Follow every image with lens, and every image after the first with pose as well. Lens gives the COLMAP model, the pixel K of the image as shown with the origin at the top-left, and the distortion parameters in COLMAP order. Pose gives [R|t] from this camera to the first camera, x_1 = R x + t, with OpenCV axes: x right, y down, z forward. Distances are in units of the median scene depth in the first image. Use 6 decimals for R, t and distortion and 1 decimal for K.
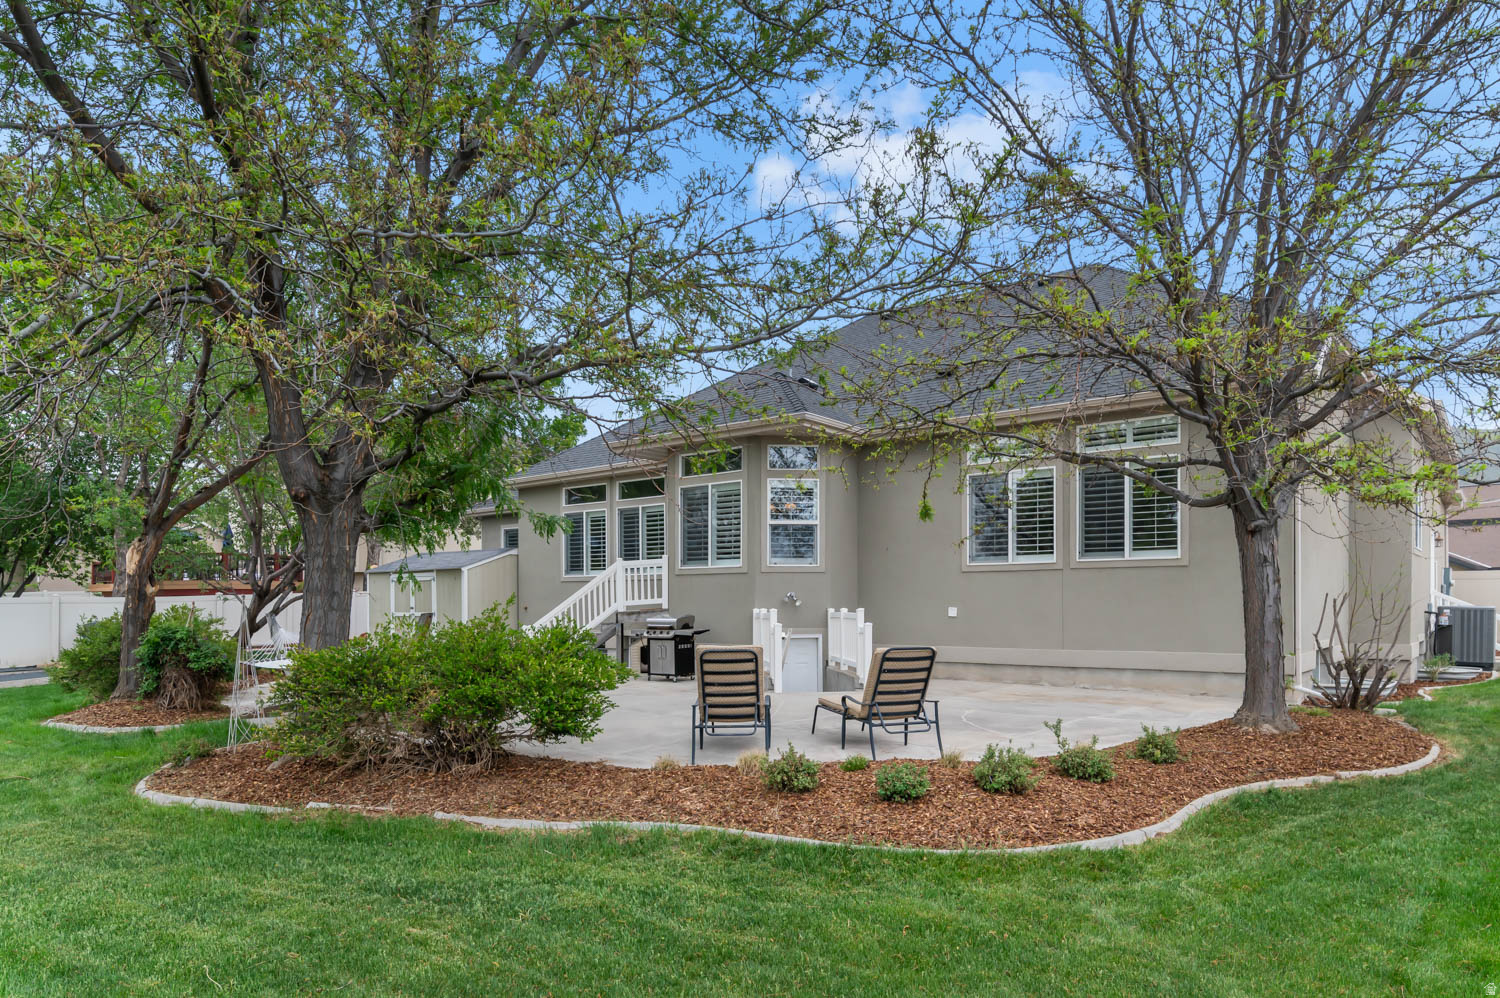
lens RADIAL K [[945.5, 0, 777.7], [0, 945.5, 504.7], [0, 0, 1]] dist [-0.002510, -0.001932]
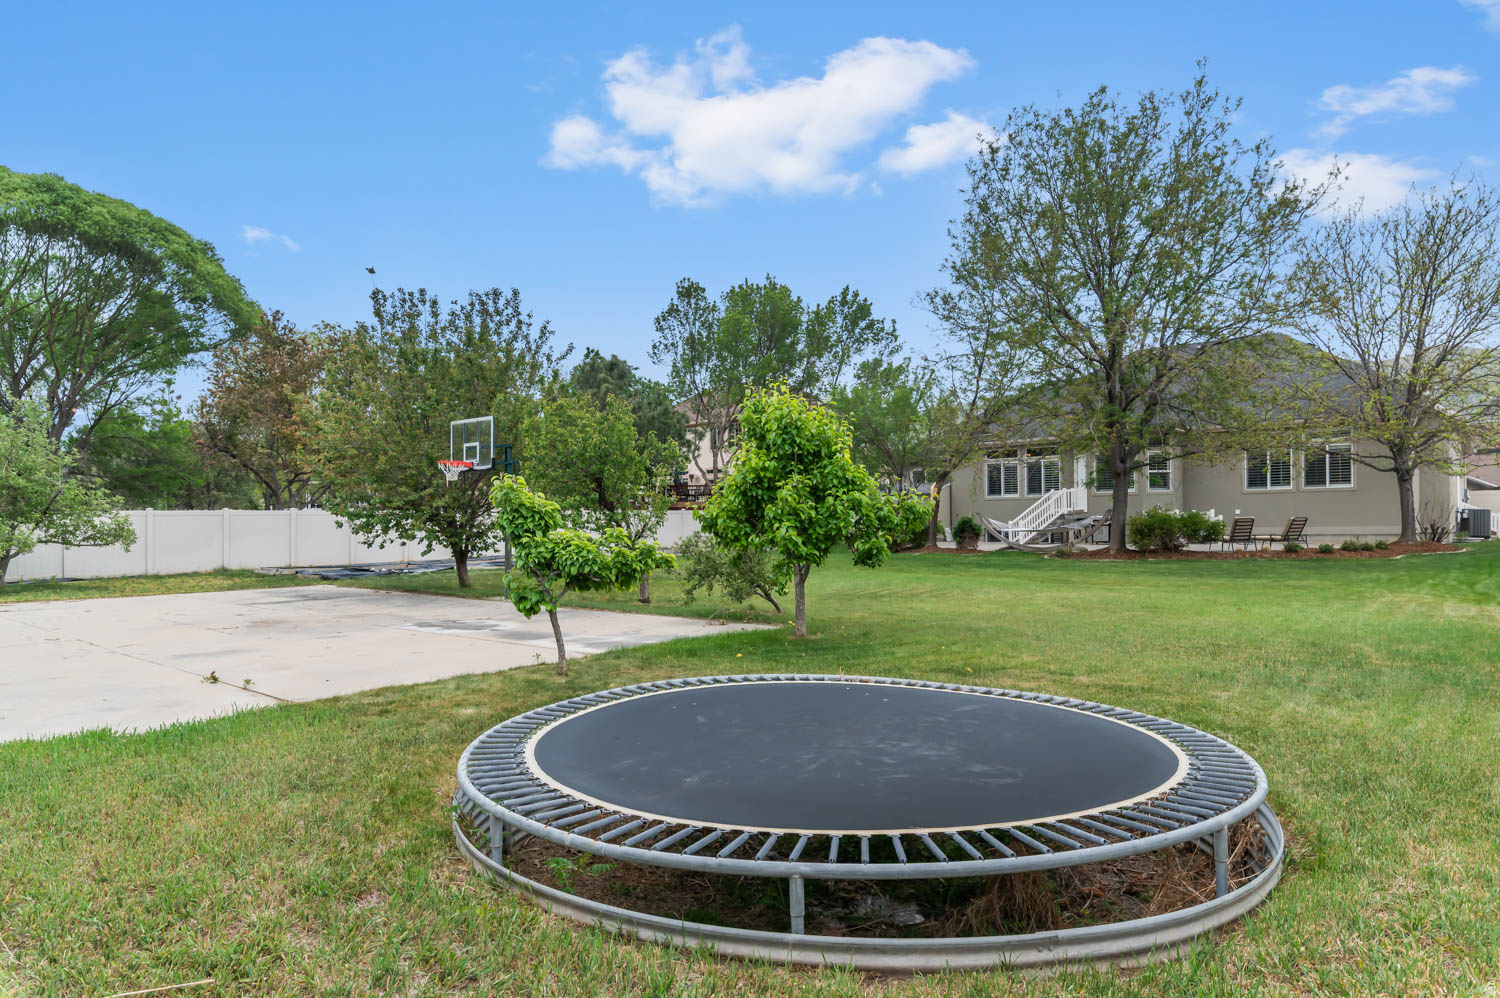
lens RADIAL K [[945.5, 0, 777.7], [0, 945.5, 504.7], [0, 0, 1]] dist [-0.002510, -0.001932]
pose [[0.999659, -0.004490, -0.025714, -0.791219], [0.006496, 0.996894, 0.078486, -0.079139], [0.025282, -0.078627, 0.996583, -1.161488]]
